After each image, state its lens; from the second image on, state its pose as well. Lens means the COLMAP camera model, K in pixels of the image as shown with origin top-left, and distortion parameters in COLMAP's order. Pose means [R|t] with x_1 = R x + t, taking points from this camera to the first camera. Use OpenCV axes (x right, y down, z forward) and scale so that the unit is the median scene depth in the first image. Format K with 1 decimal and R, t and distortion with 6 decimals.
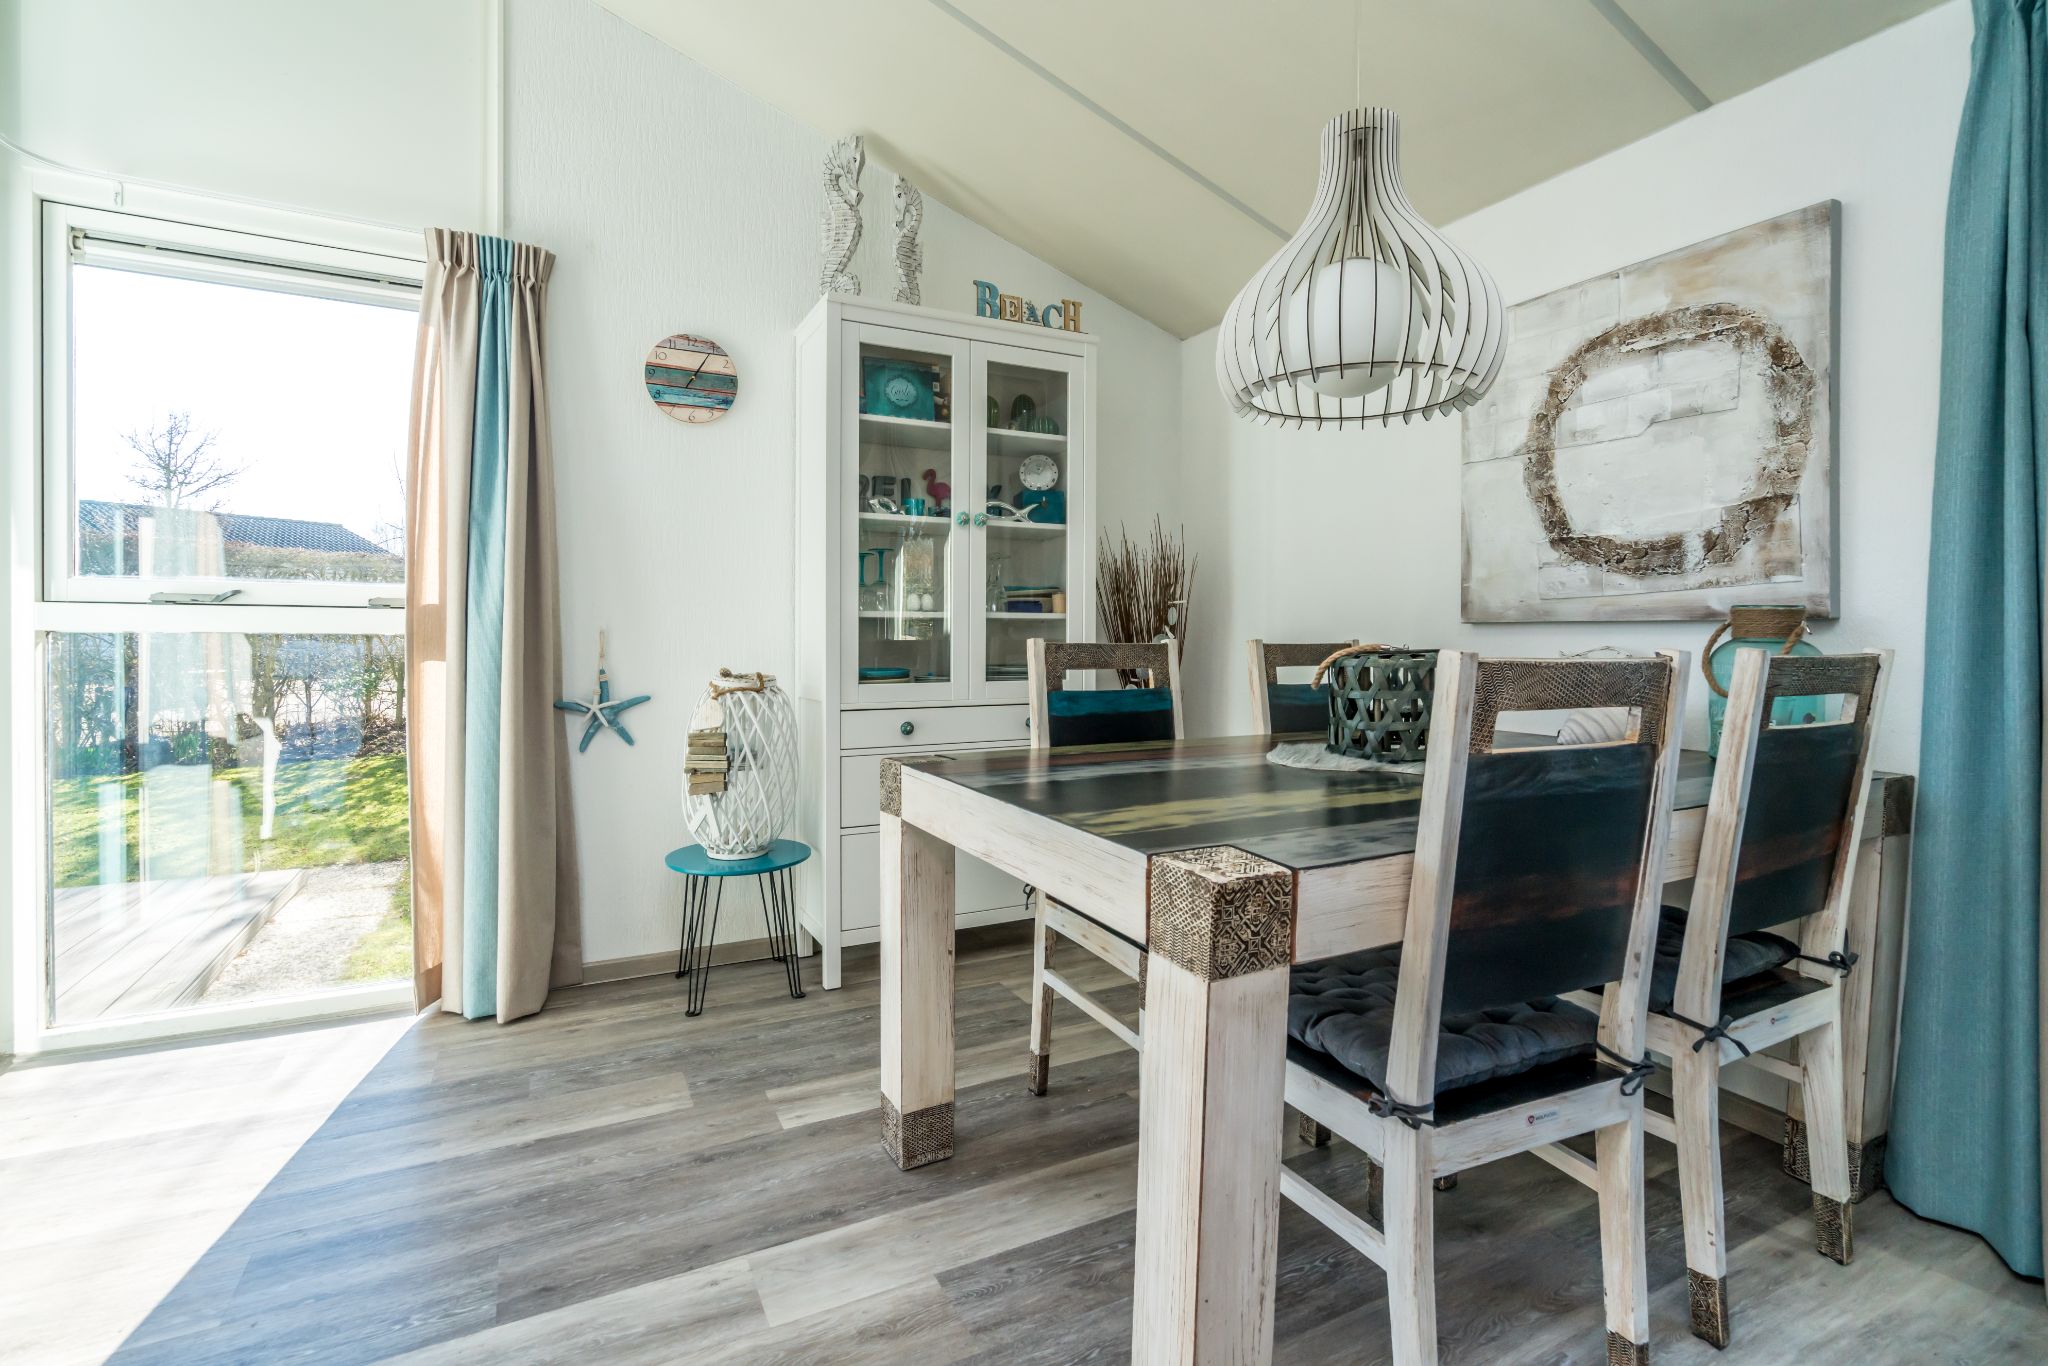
lens RADIAL K [[913.9, 0, 1019.7], [0, 913.9, 649.9], [0, 0, 1]] dist [-0.021665, 0.000143]
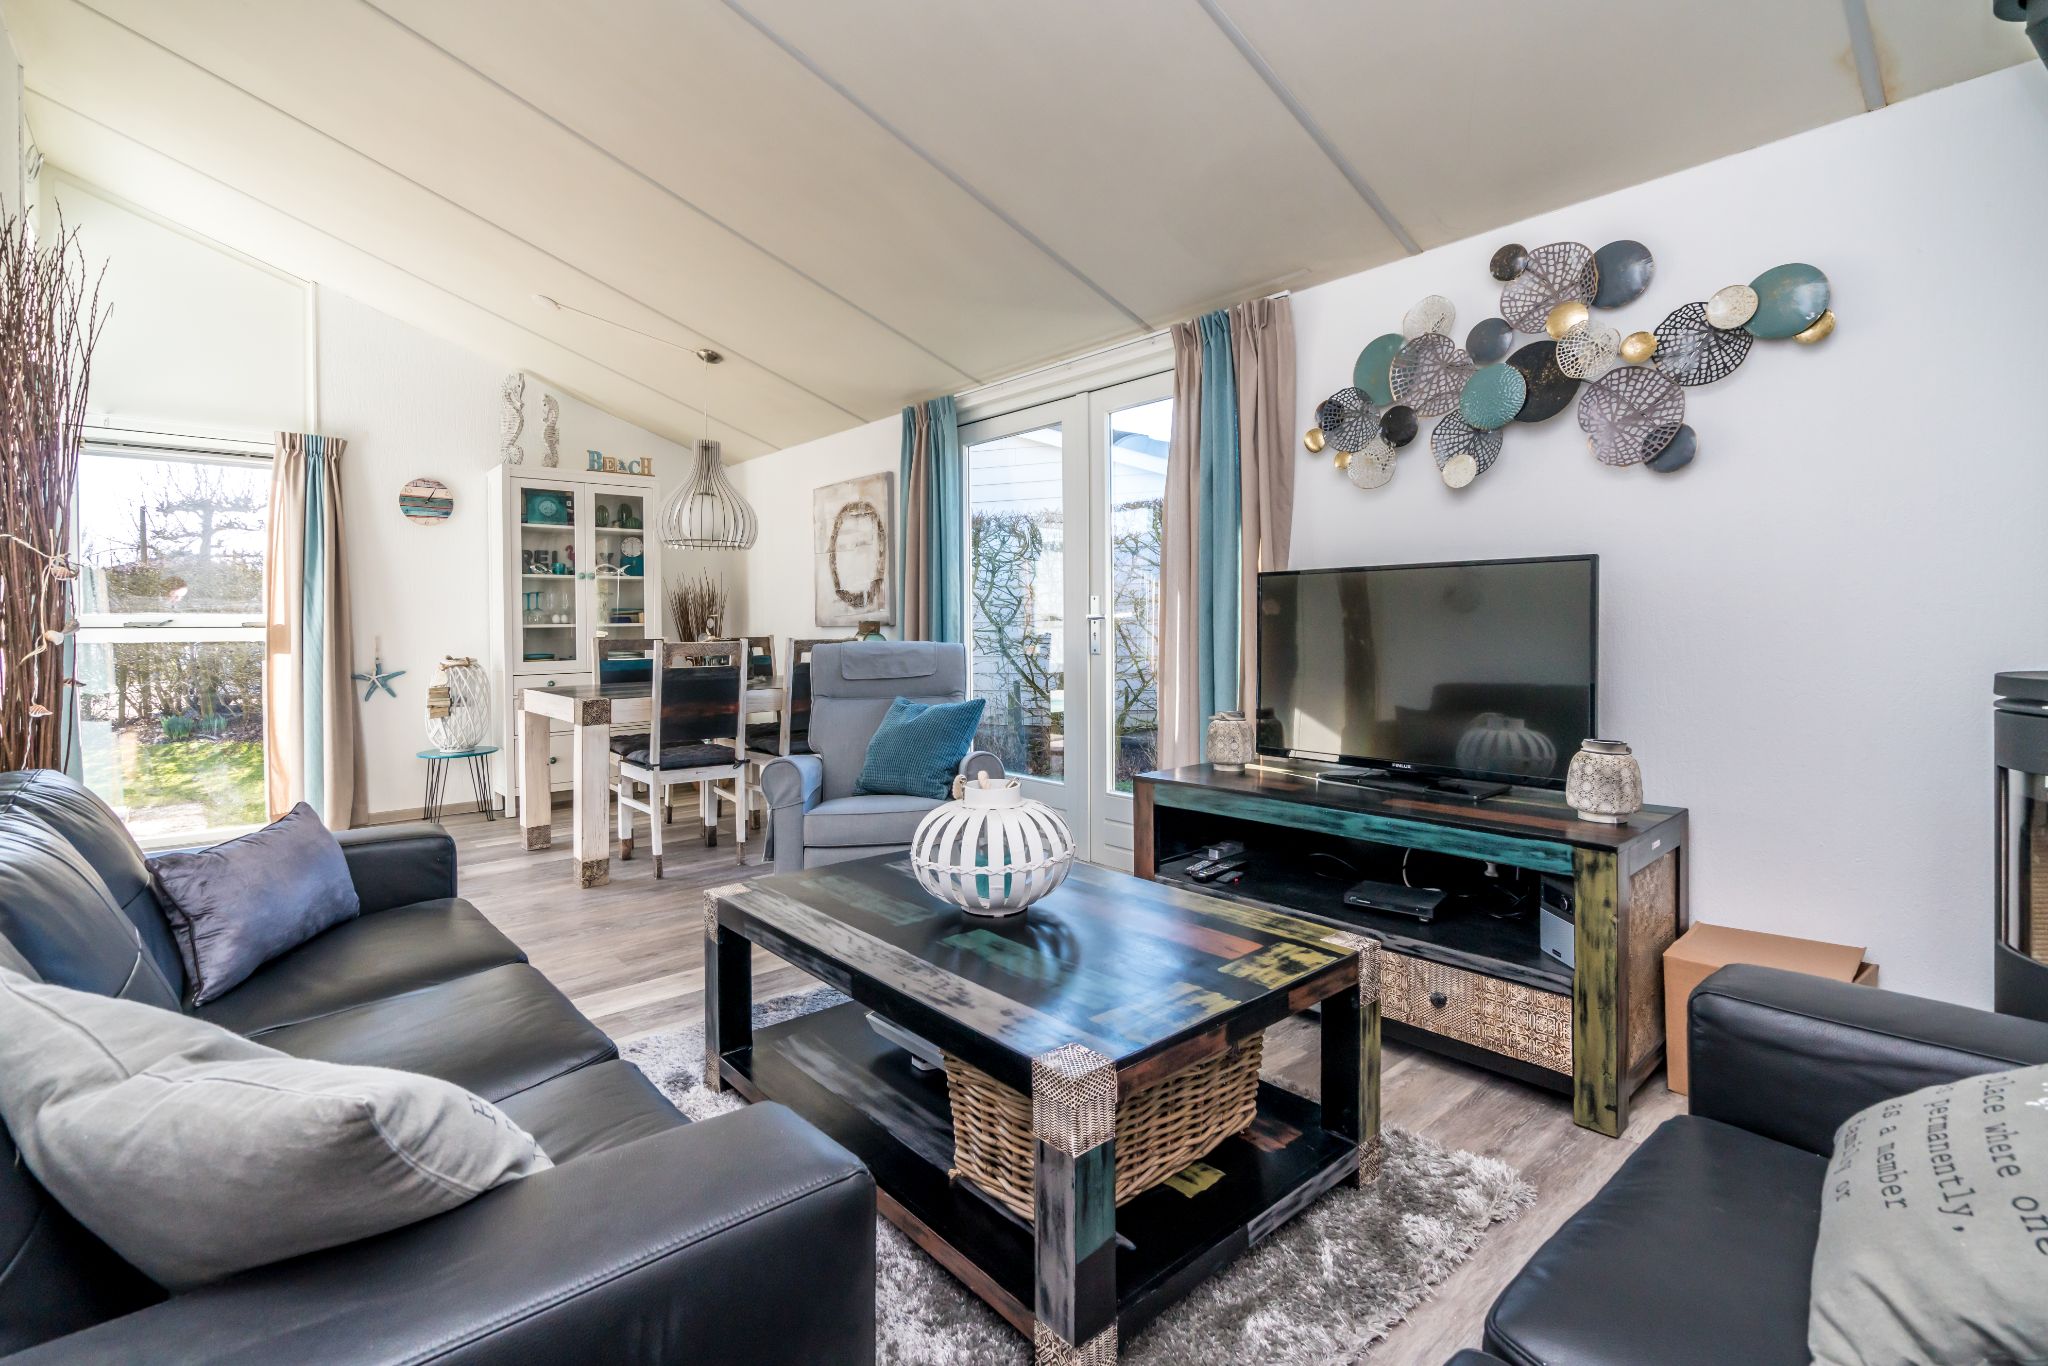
lens RADIAL K [[951.7, 0, 989.5], [0, 951.7, 634.0], [0, 0, 1]] dist [-0.001793, -0.000141]
pose [[0.979868, -0.017296, 0.198897, 0.399090], [0.019050, 0.999795, -0.006905, 0.010772], [-0.198737, 0.010555, 0.979996, -1.200679]]
